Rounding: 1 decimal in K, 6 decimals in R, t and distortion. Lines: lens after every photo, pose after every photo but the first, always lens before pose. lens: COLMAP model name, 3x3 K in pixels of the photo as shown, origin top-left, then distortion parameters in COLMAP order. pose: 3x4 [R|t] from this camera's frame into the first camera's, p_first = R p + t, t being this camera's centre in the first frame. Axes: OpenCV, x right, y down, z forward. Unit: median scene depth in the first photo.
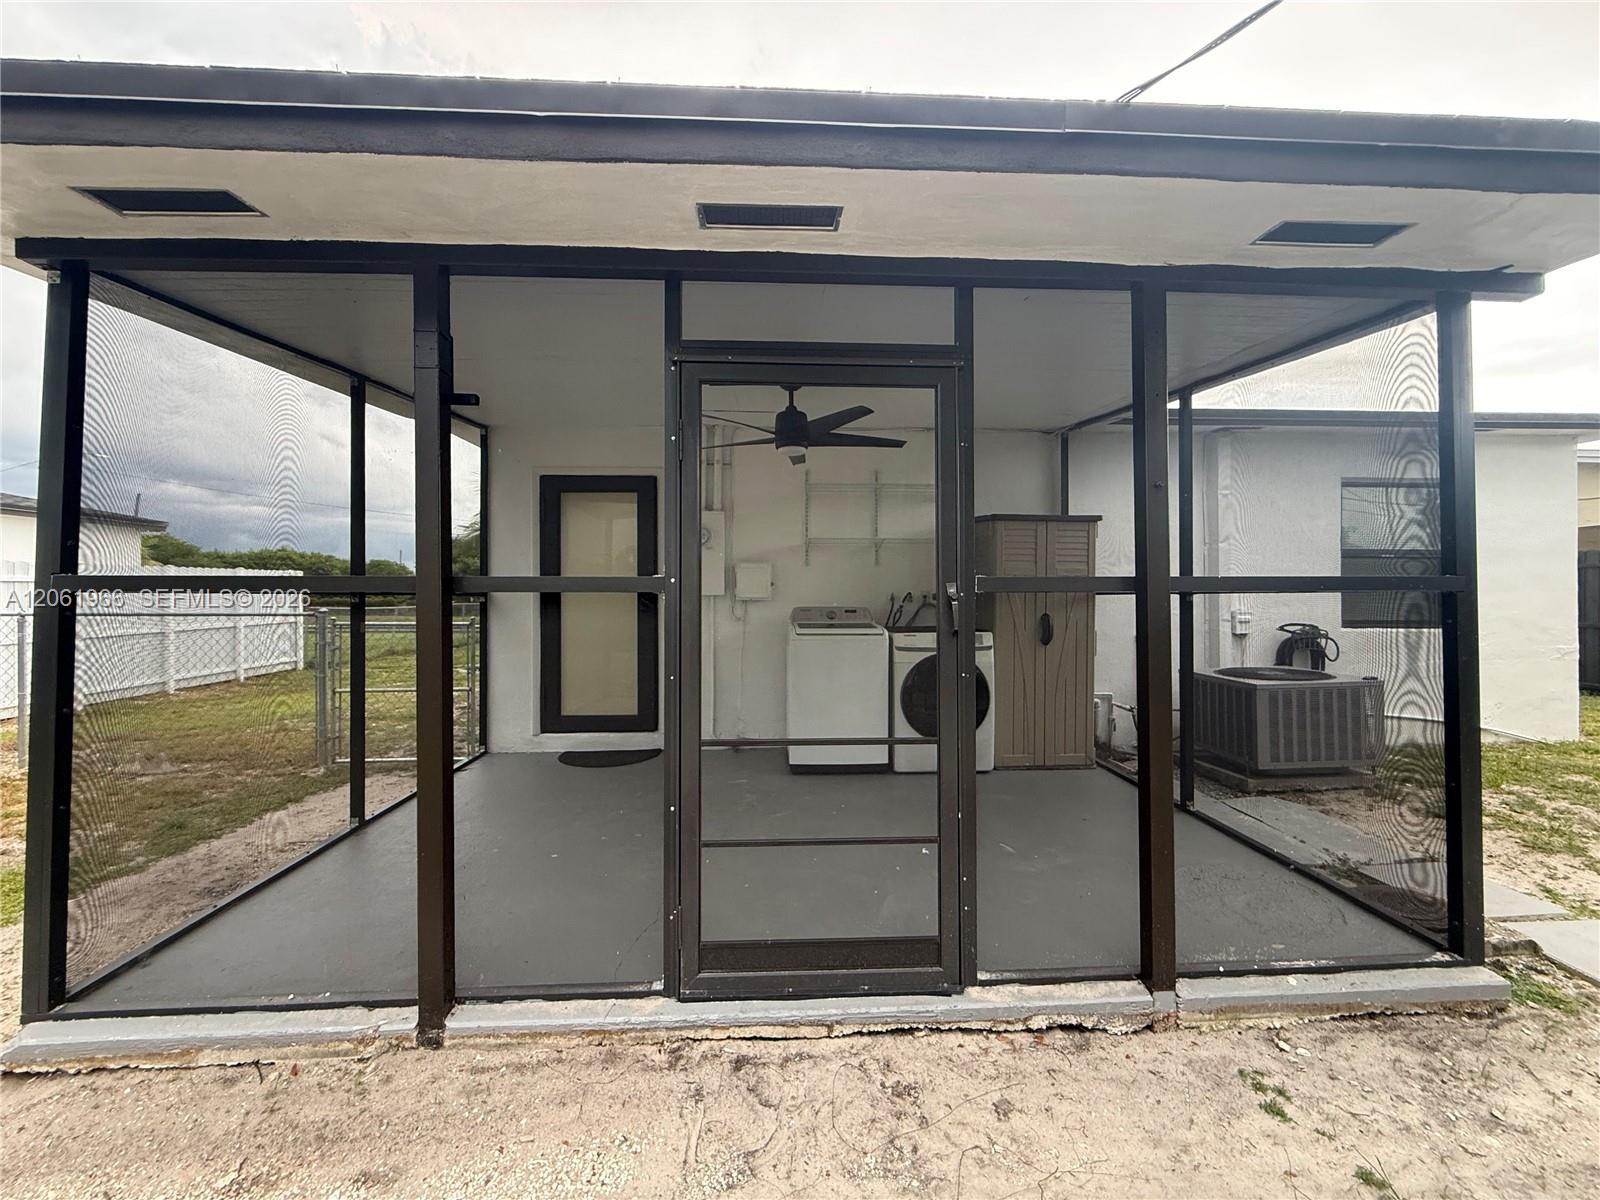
lens RADIAL K [[637.7, 0, 795.5], [0, 637.7, 595.0], [0, 0, 1]] dist [-0.000466, -0.000075]
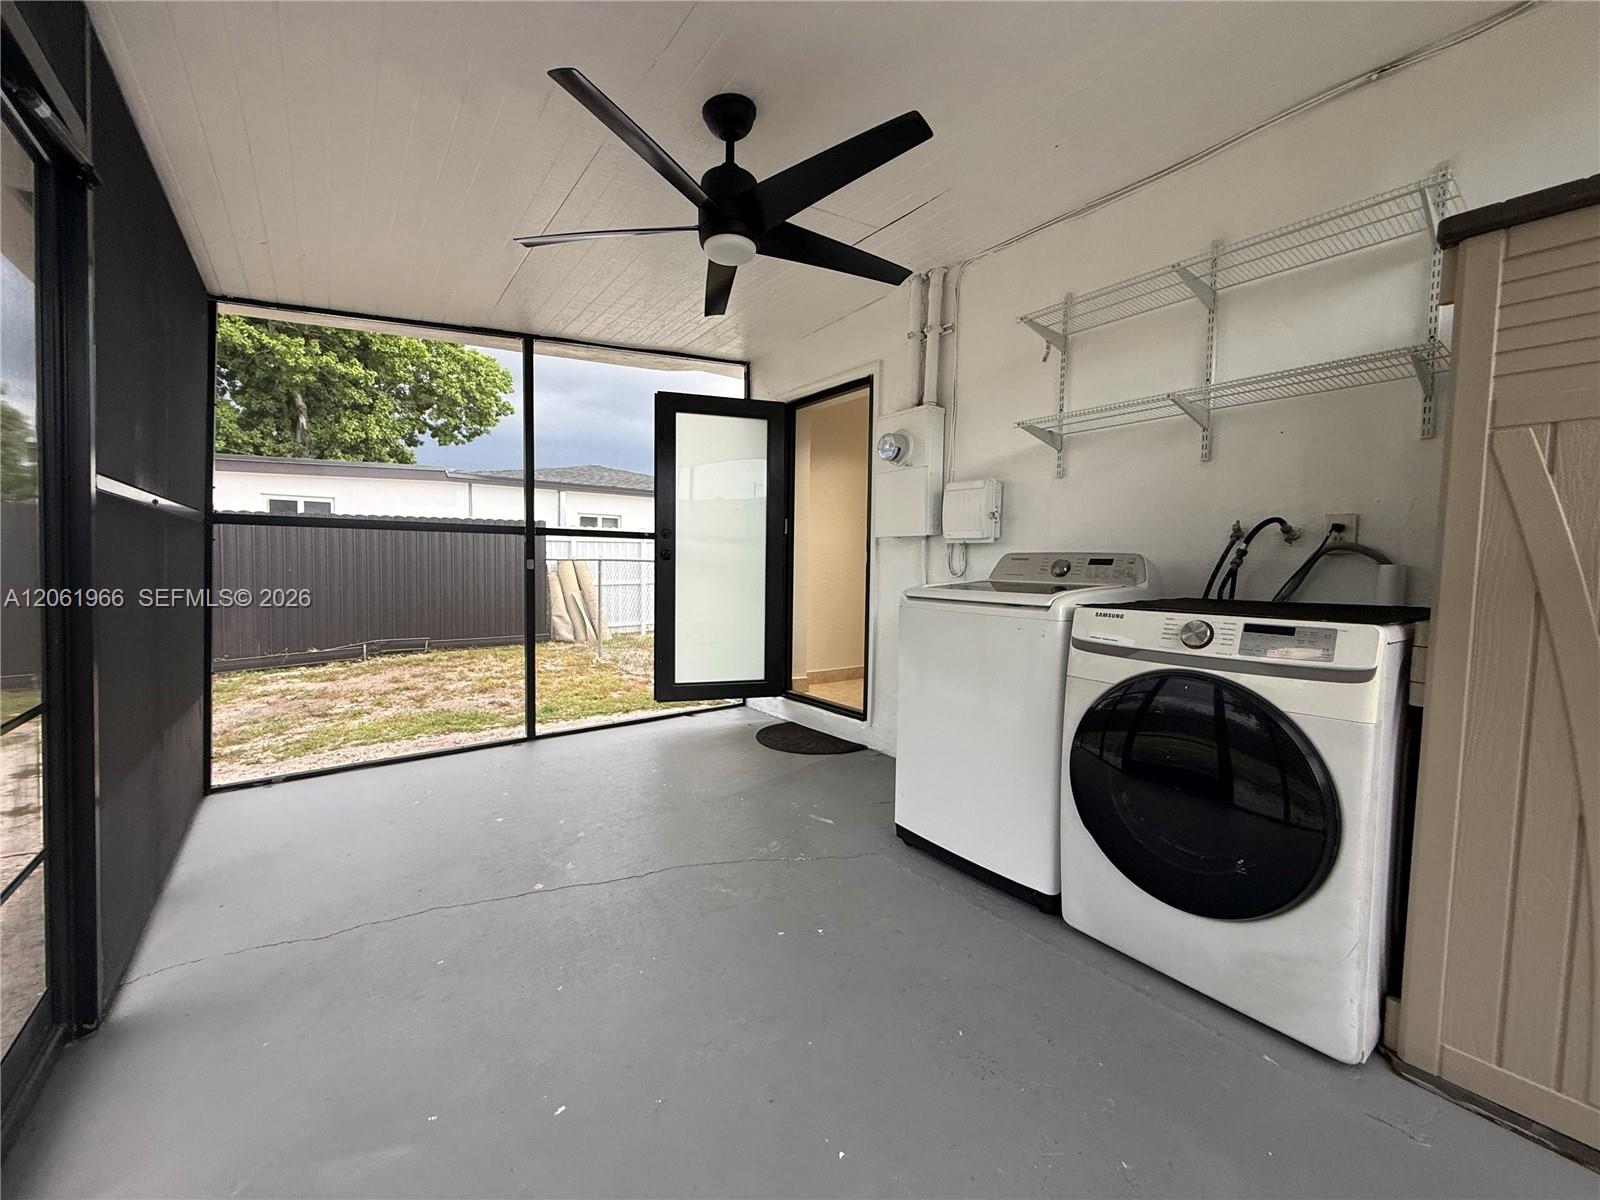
lens RADIAL K [[637.7, 0, 799.7], [0, 637.7, 586.9], [0, 0, 1]] dist [-0.000466, -0.000075]
pose [[0.554260, 0.045196, -0.831116, 0.409776], [-0.011100, 0.998837, 0.046914, 0.028311], [0.832270, -0.016777, 0.554117, 0.605899]]
